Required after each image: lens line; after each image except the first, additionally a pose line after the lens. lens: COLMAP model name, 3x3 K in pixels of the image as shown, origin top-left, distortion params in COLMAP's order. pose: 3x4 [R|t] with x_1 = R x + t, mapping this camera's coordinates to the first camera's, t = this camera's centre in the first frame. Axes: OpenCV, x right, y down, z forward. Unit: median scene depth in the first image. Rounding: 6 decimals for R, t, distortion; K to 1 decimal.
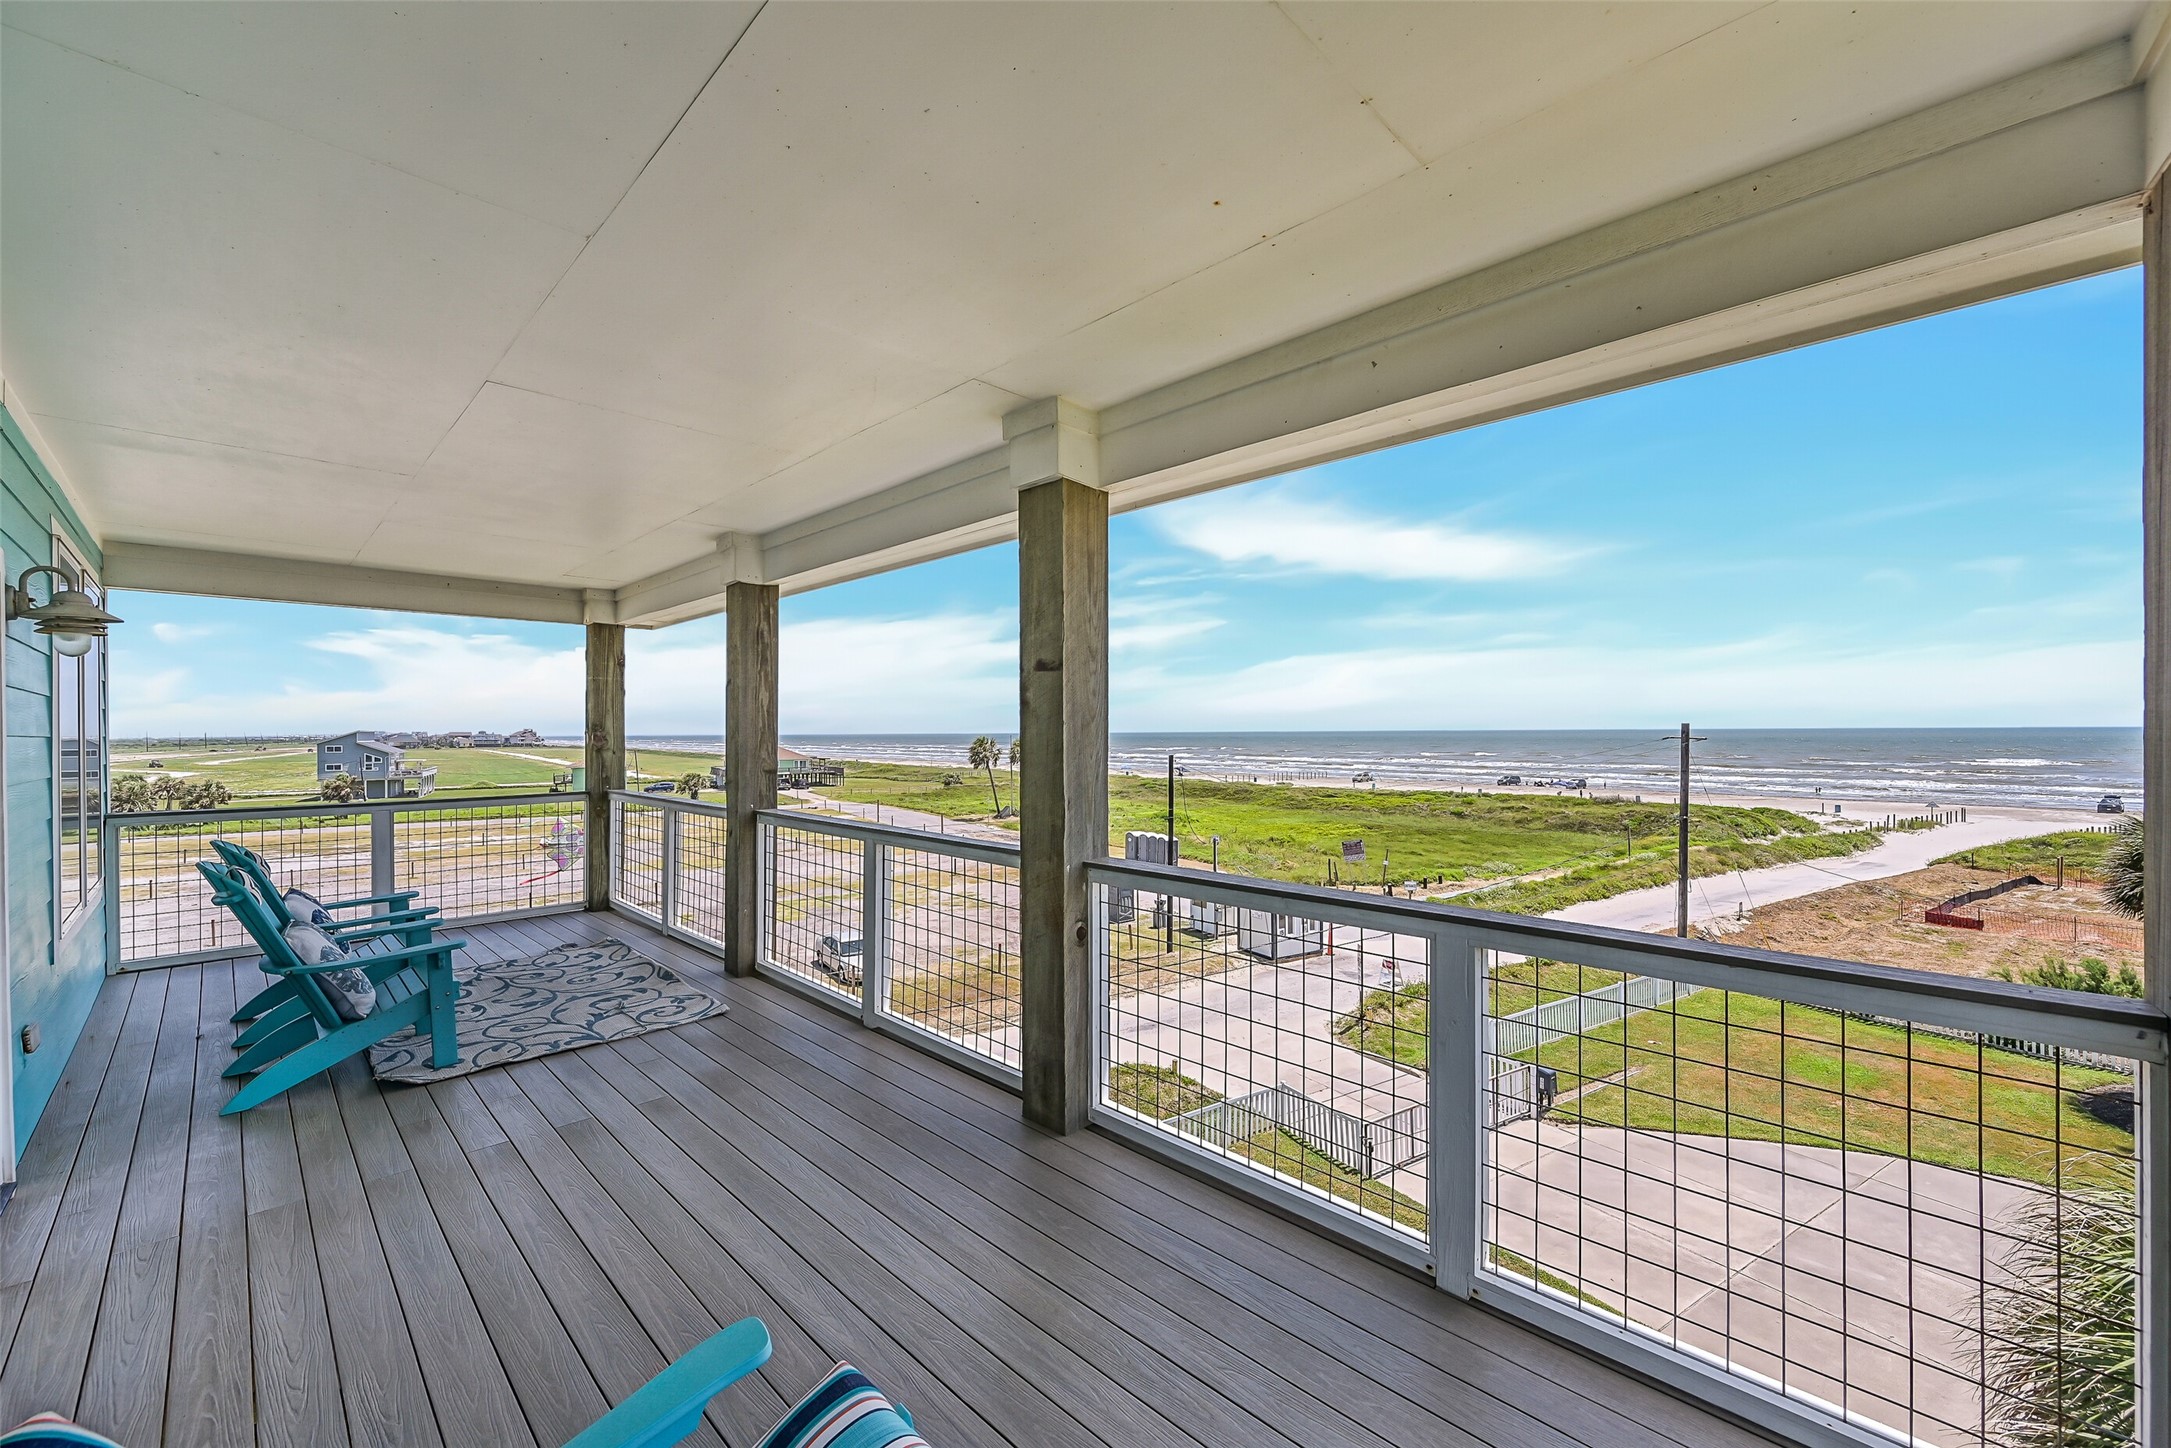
lens RADIAL K [[860.8, 0, 1102.2], [0, 860.8, 726.0], [0, 0, 1]] dist [0.001536, -0.000012]
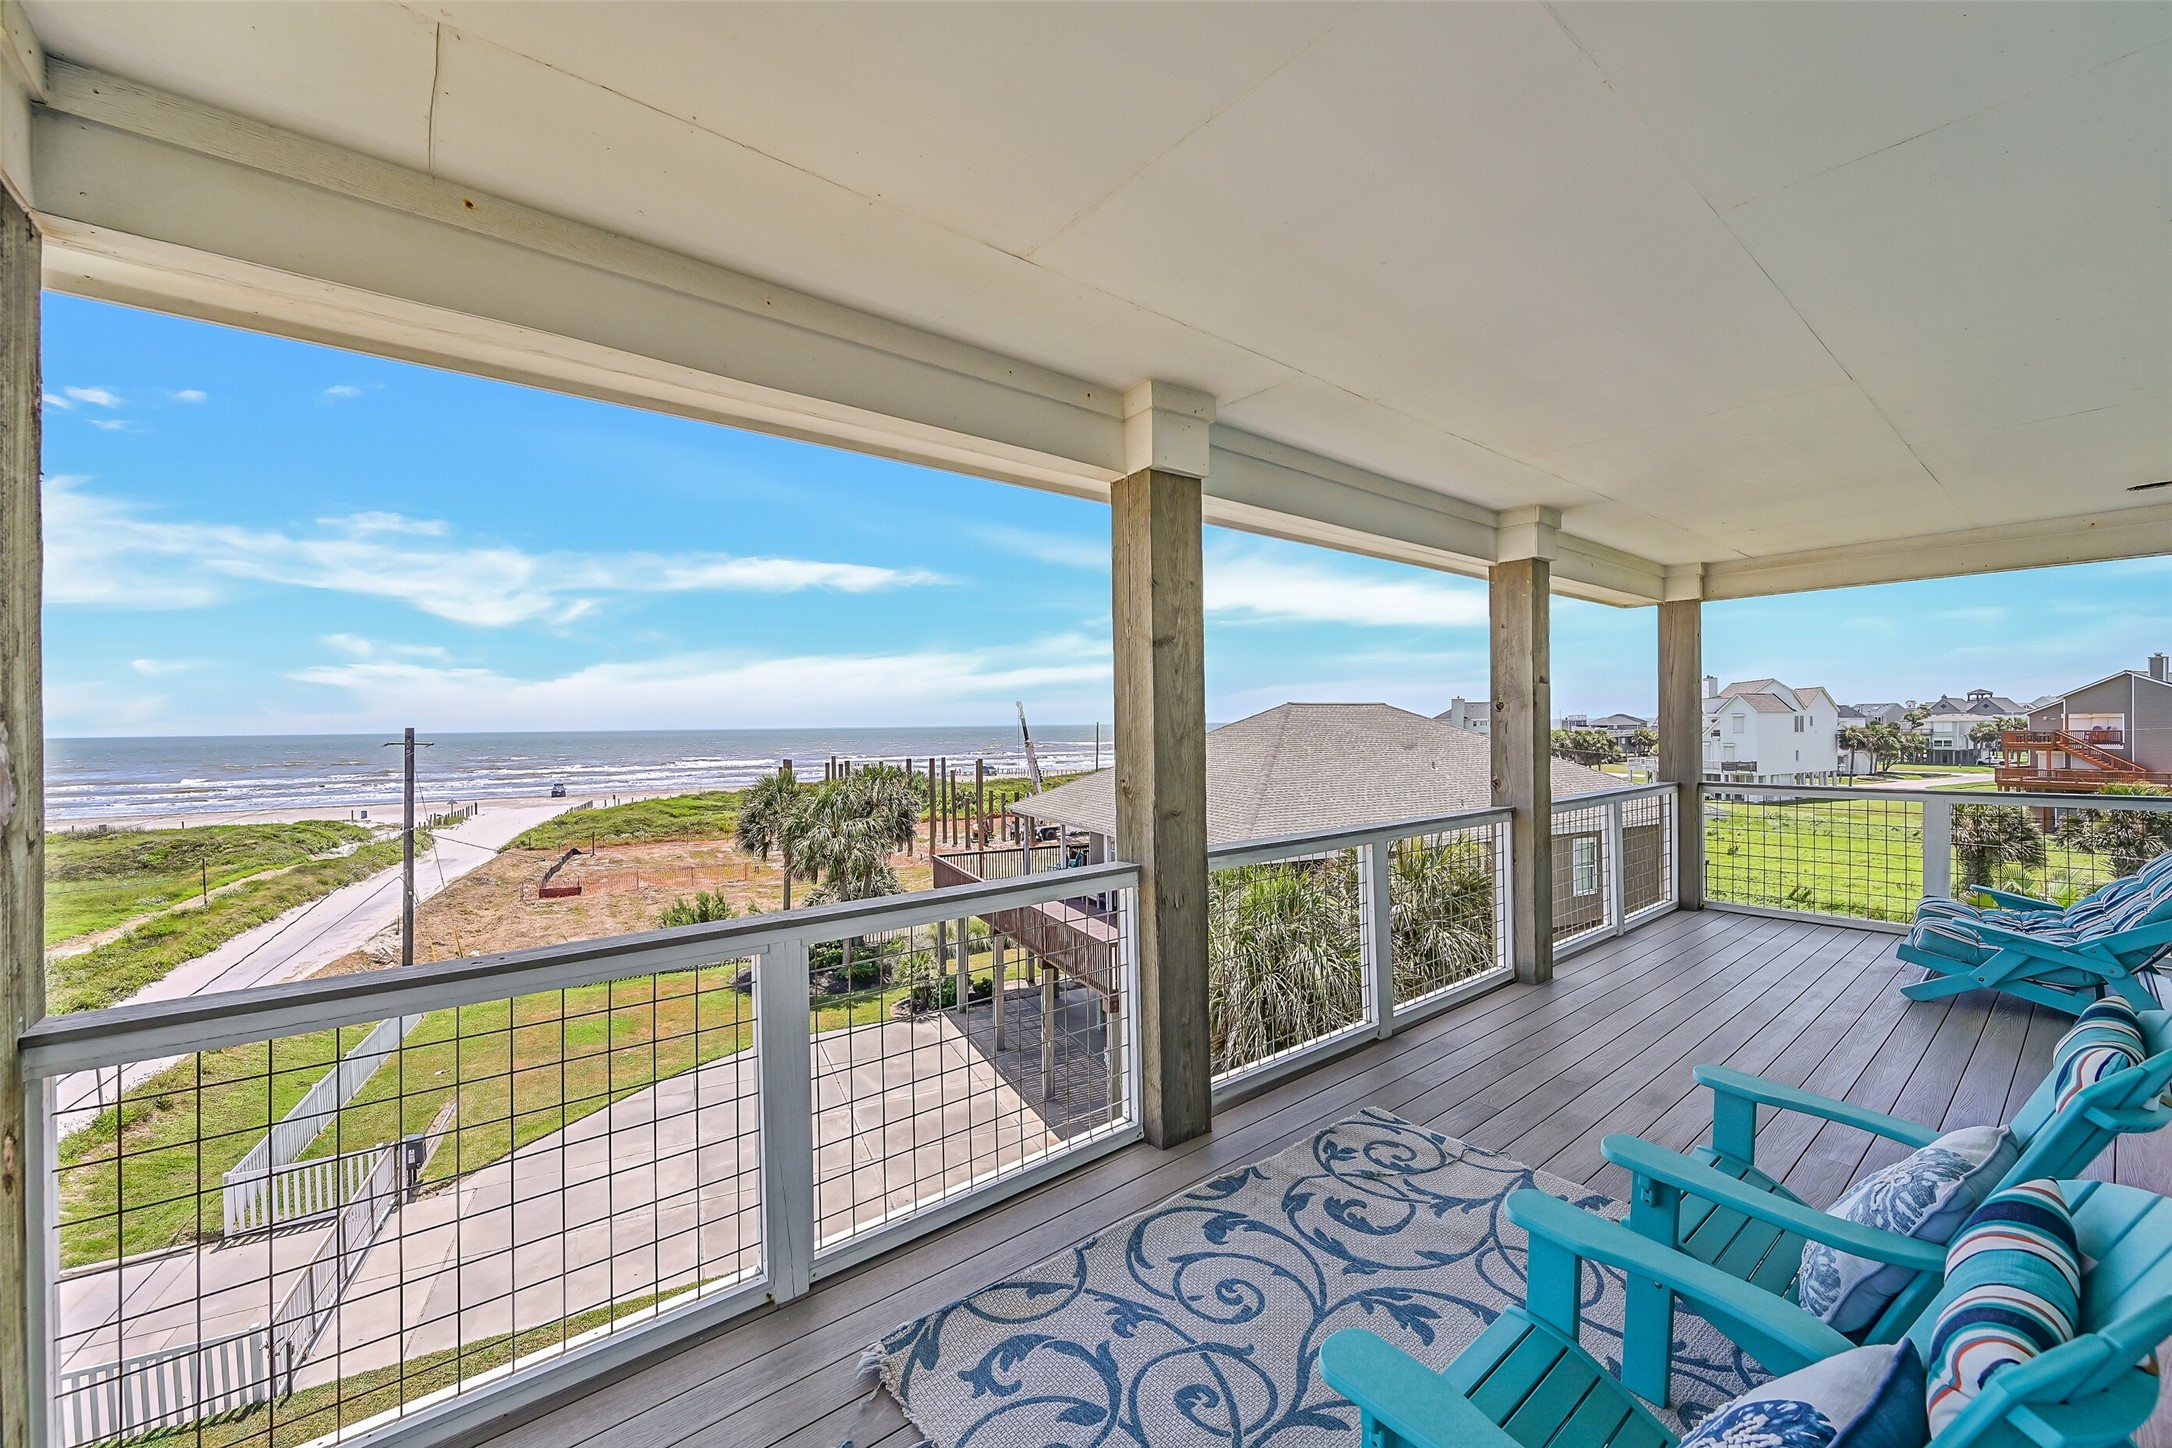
lens RADIAL K [[861.2, 0, 1095.4], [0, 861.2, 711.2], [0, 0, 1]] dist [0.001536, -0.000012]
pose [[0.097885, 0.020577, 0.994985, -0.116864], [0.003916, 0.999771, -0.021062, 0.001337], [-0.995190, 0.005958, 0.097782, 0.114862]]
